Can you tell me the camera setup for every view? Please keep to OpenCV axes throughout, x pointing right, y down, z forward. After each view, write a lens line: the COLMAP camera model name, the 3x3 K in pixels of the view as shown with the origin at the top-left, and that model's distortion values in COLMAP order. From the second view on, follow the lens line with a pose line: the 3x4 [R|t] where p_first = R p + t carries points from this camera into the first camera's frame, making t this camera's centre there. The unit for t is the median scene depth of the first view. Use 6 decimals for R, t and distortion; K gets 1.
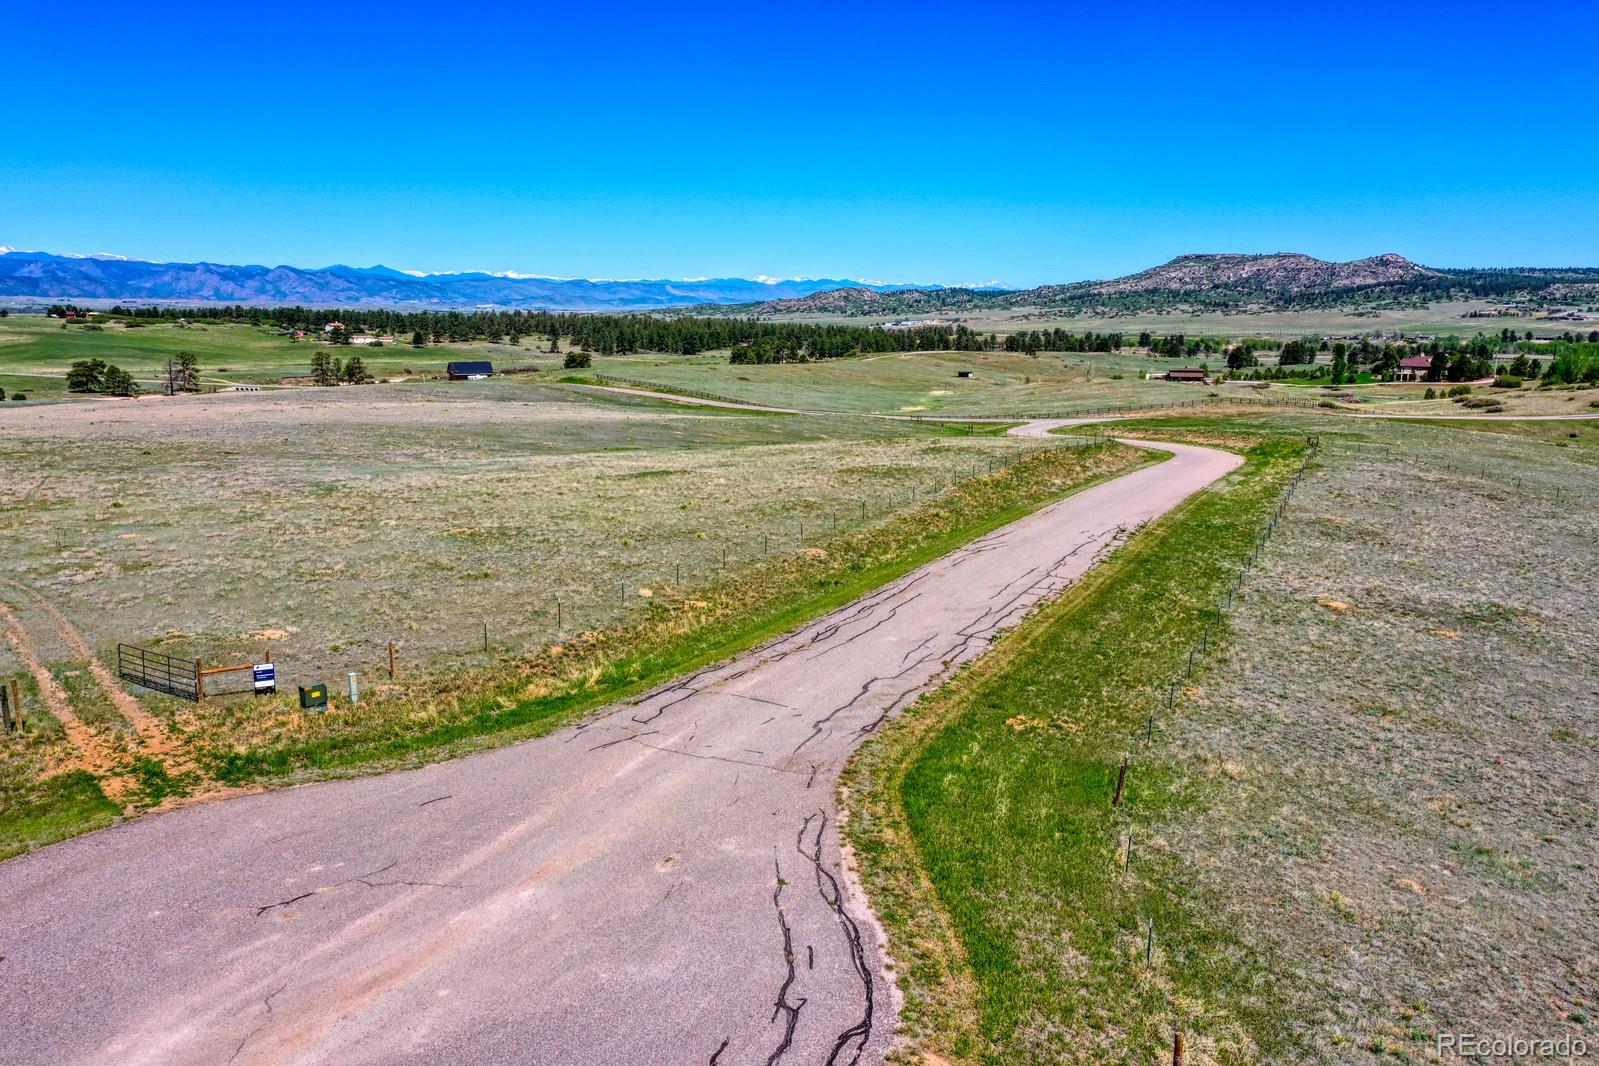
lens RADIAL K [[1262.5, 0, 796.6], [0, 1262.5, 527.2], [0, 0, 1]] dist [0.005596, 0.005291]
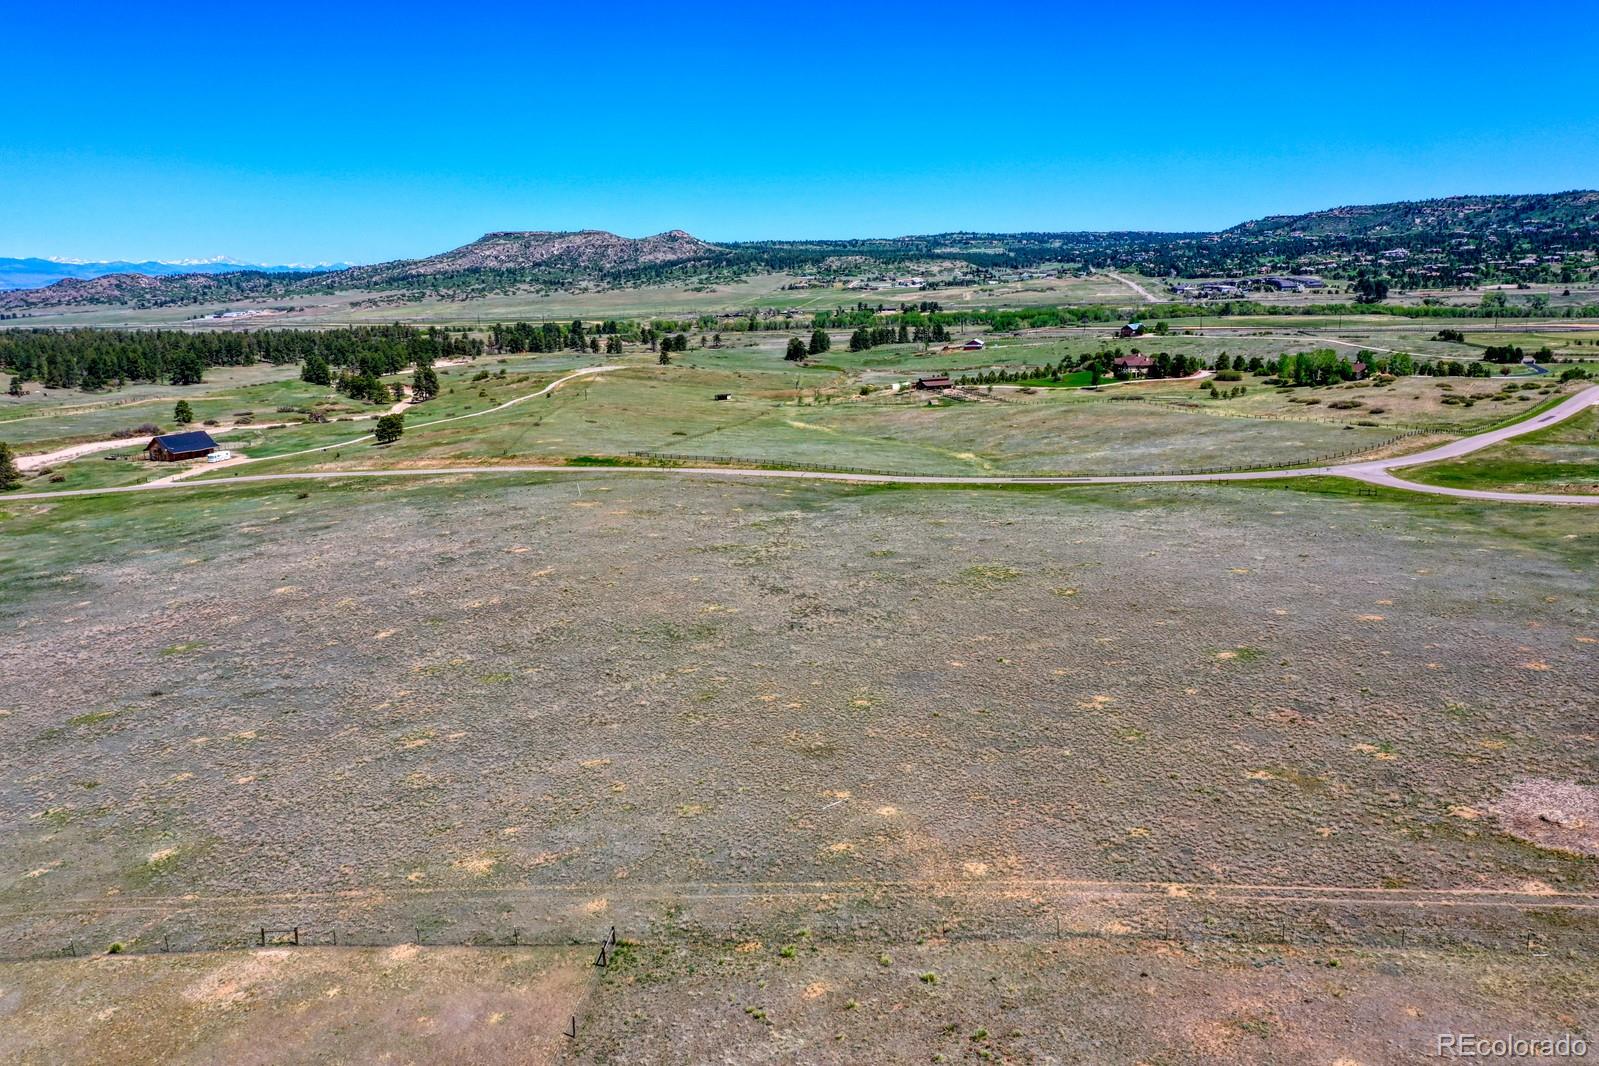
lens RADIAL K [[1264.7, 0, 798.0], [0, 1264.7, 530.7], [0, 0, 1]] dist [0.008316, 0.004790]
pose [[0.838157, -0.135085, 0.528437, -0.179995], [0.122360, 0.990720, 0.059183, -0.036529], [-0.531527, 0.015055, 0.846907, 0.078870]]
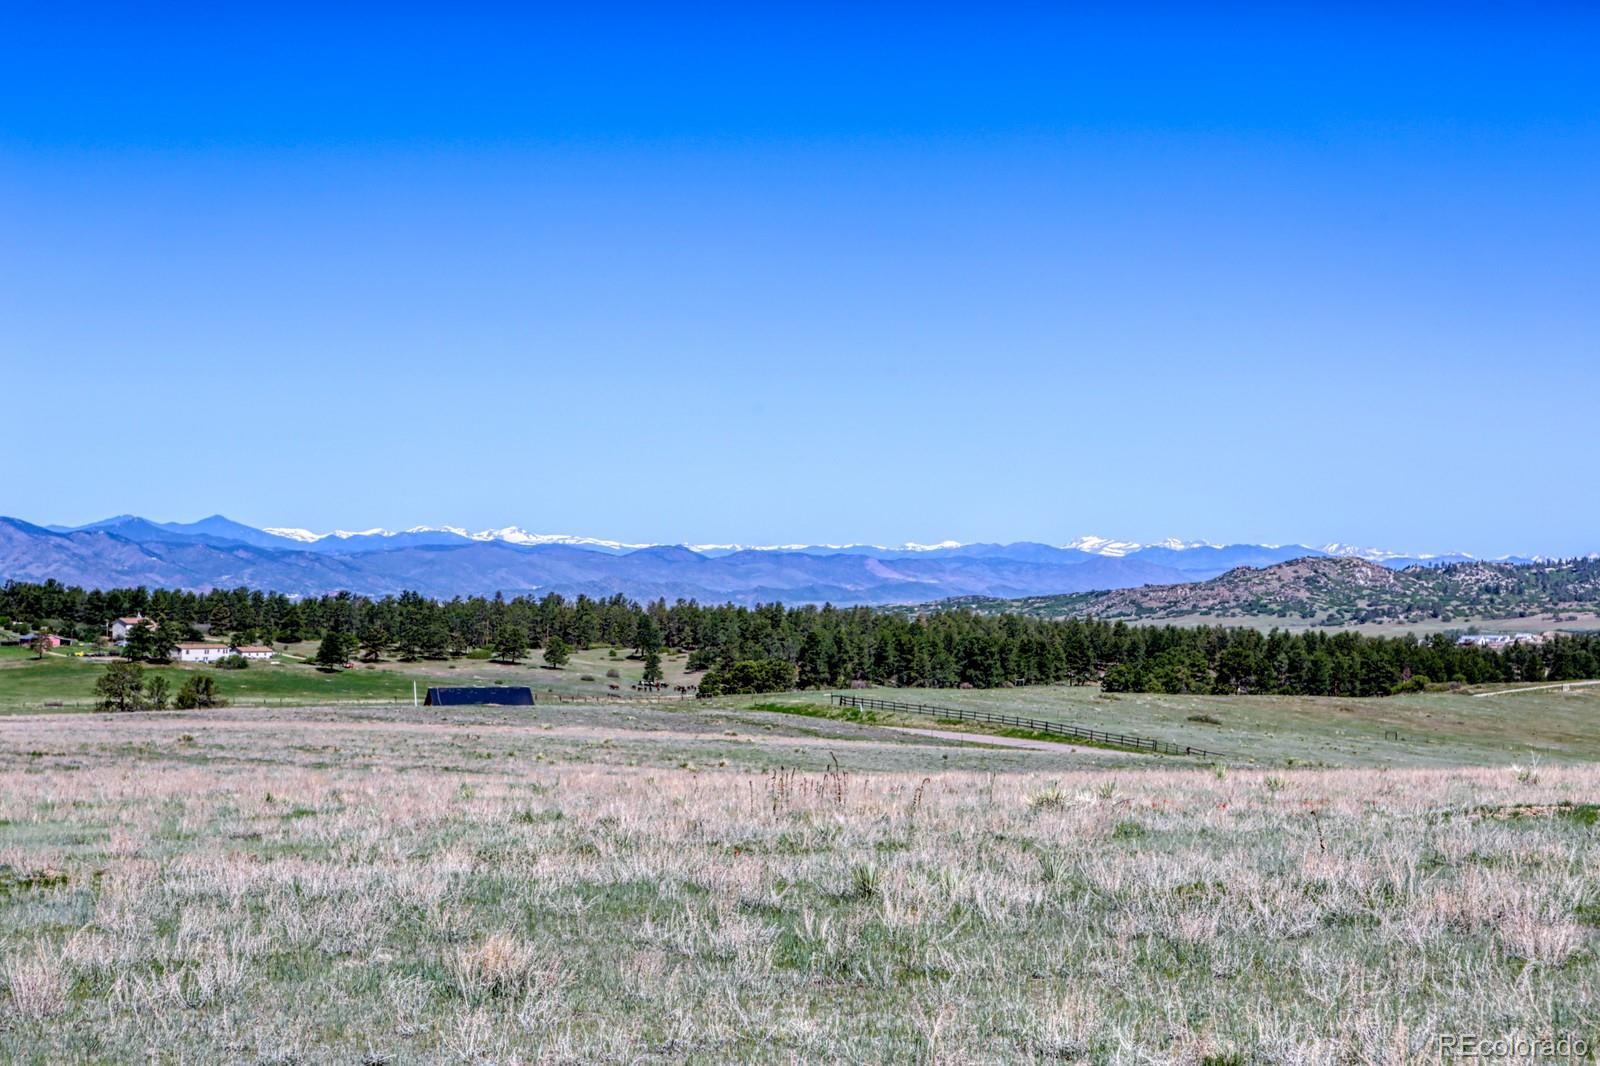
lens RADIAL K [[3012.0, 0, 795.0], [0, 3012.0, 509.6], [0, 0, 1]] dist [0.185621, 0.030509]
pose [[0.992245, -0.004633, -0.124208, -0.019615], [-0.020888, 0.978878, -0.203376, 0.003364], [0.122527, 0.204394, 0.971190, 0.034797]]
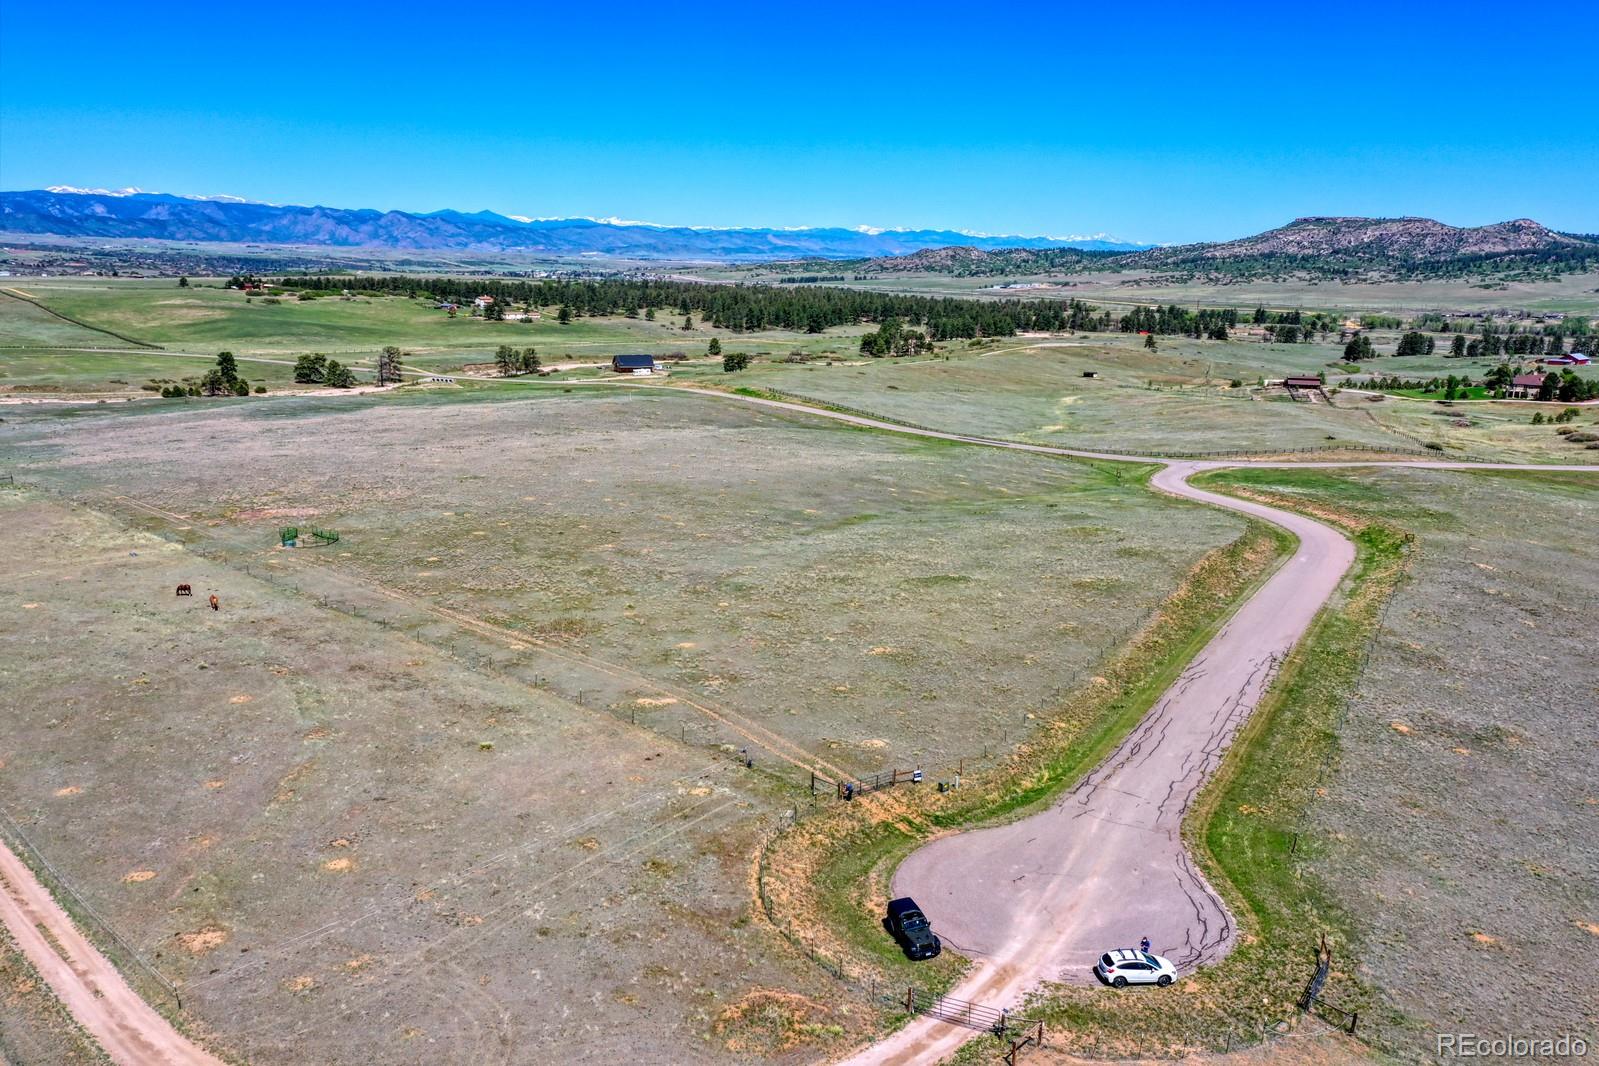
lens RADIAL K [[1264.7, 0, 798.0], [0, 1264.7, 530.7], [0, 0, 1]] dist [0.008316, 0.004790]
pose [[0.996955, 0.030782, -0.071650, -0.016486], [-0.027811, 0.998726, 0.042101, -0.014492], [0.072855, -0.039980, 0.996541, -0.045280]]
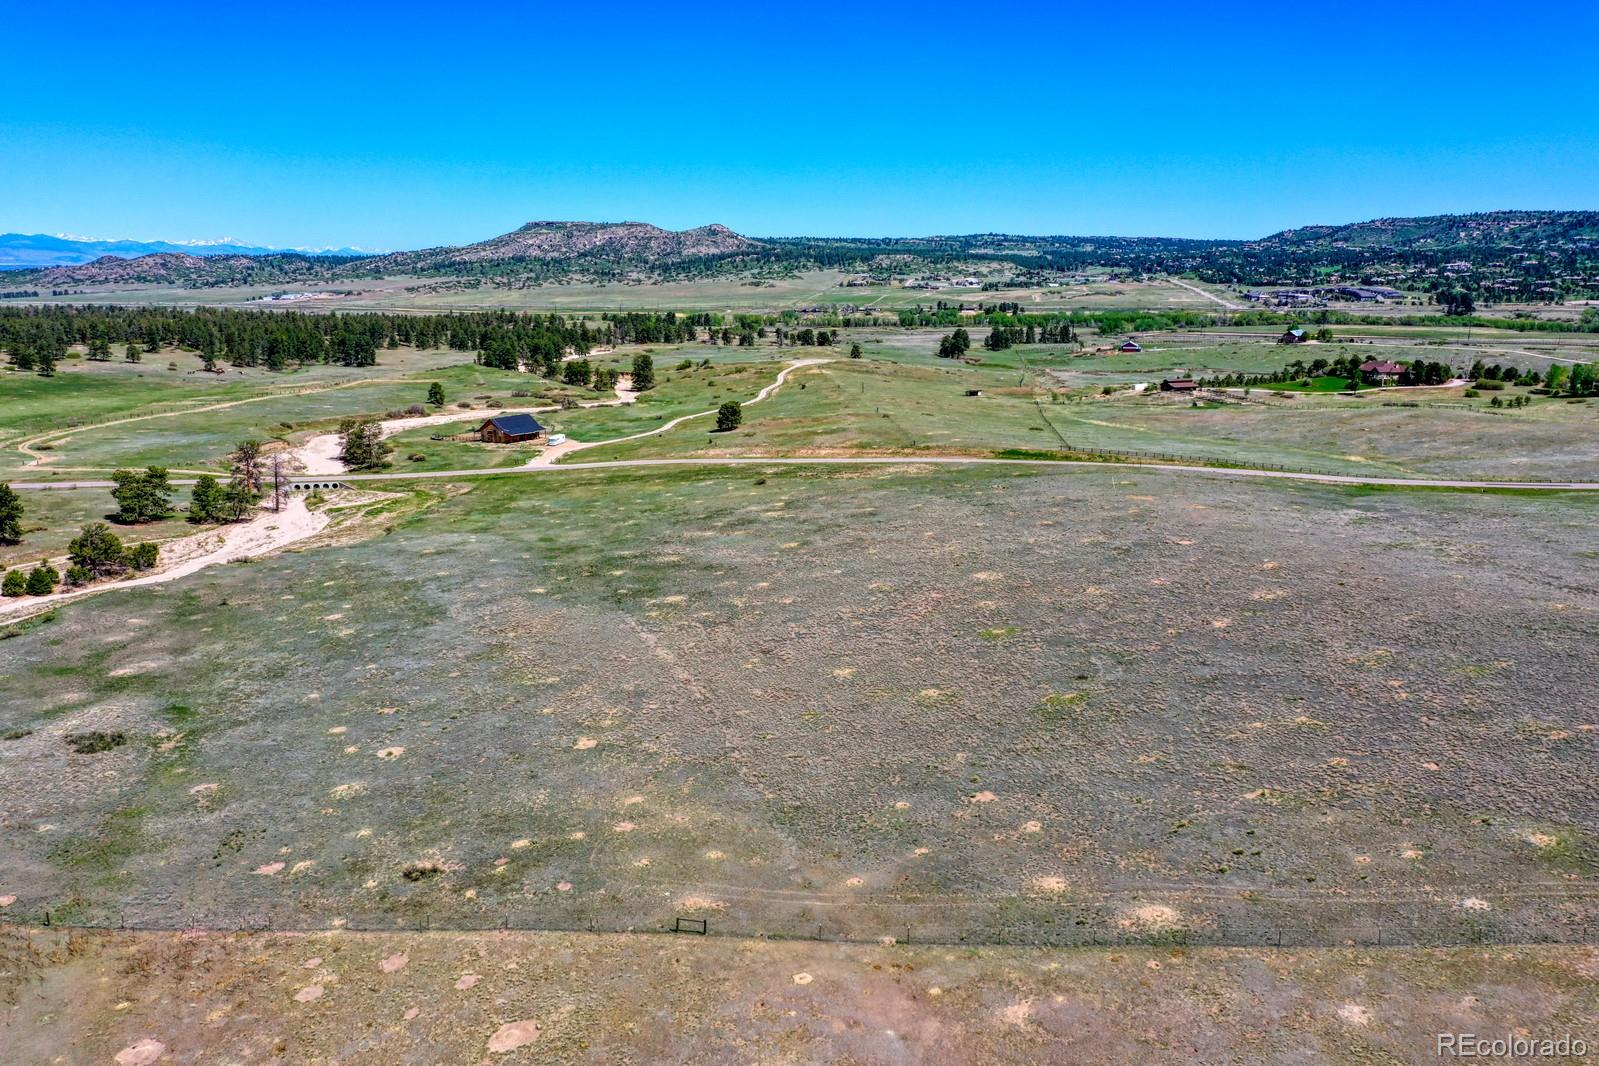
lens RADIAL K [[1264.7, 0, 798.0], [0, 1264.7, 530.7], [0, 0, 1]] dist [0.008316, 0.004790]
pose [[0.840065, -0.114367, 0.530293, -0.264362], [0.096271, 0.993438, 0.061745, -0.046546], [-0.533875, -0.000819, 0.845563, 0.132527]]
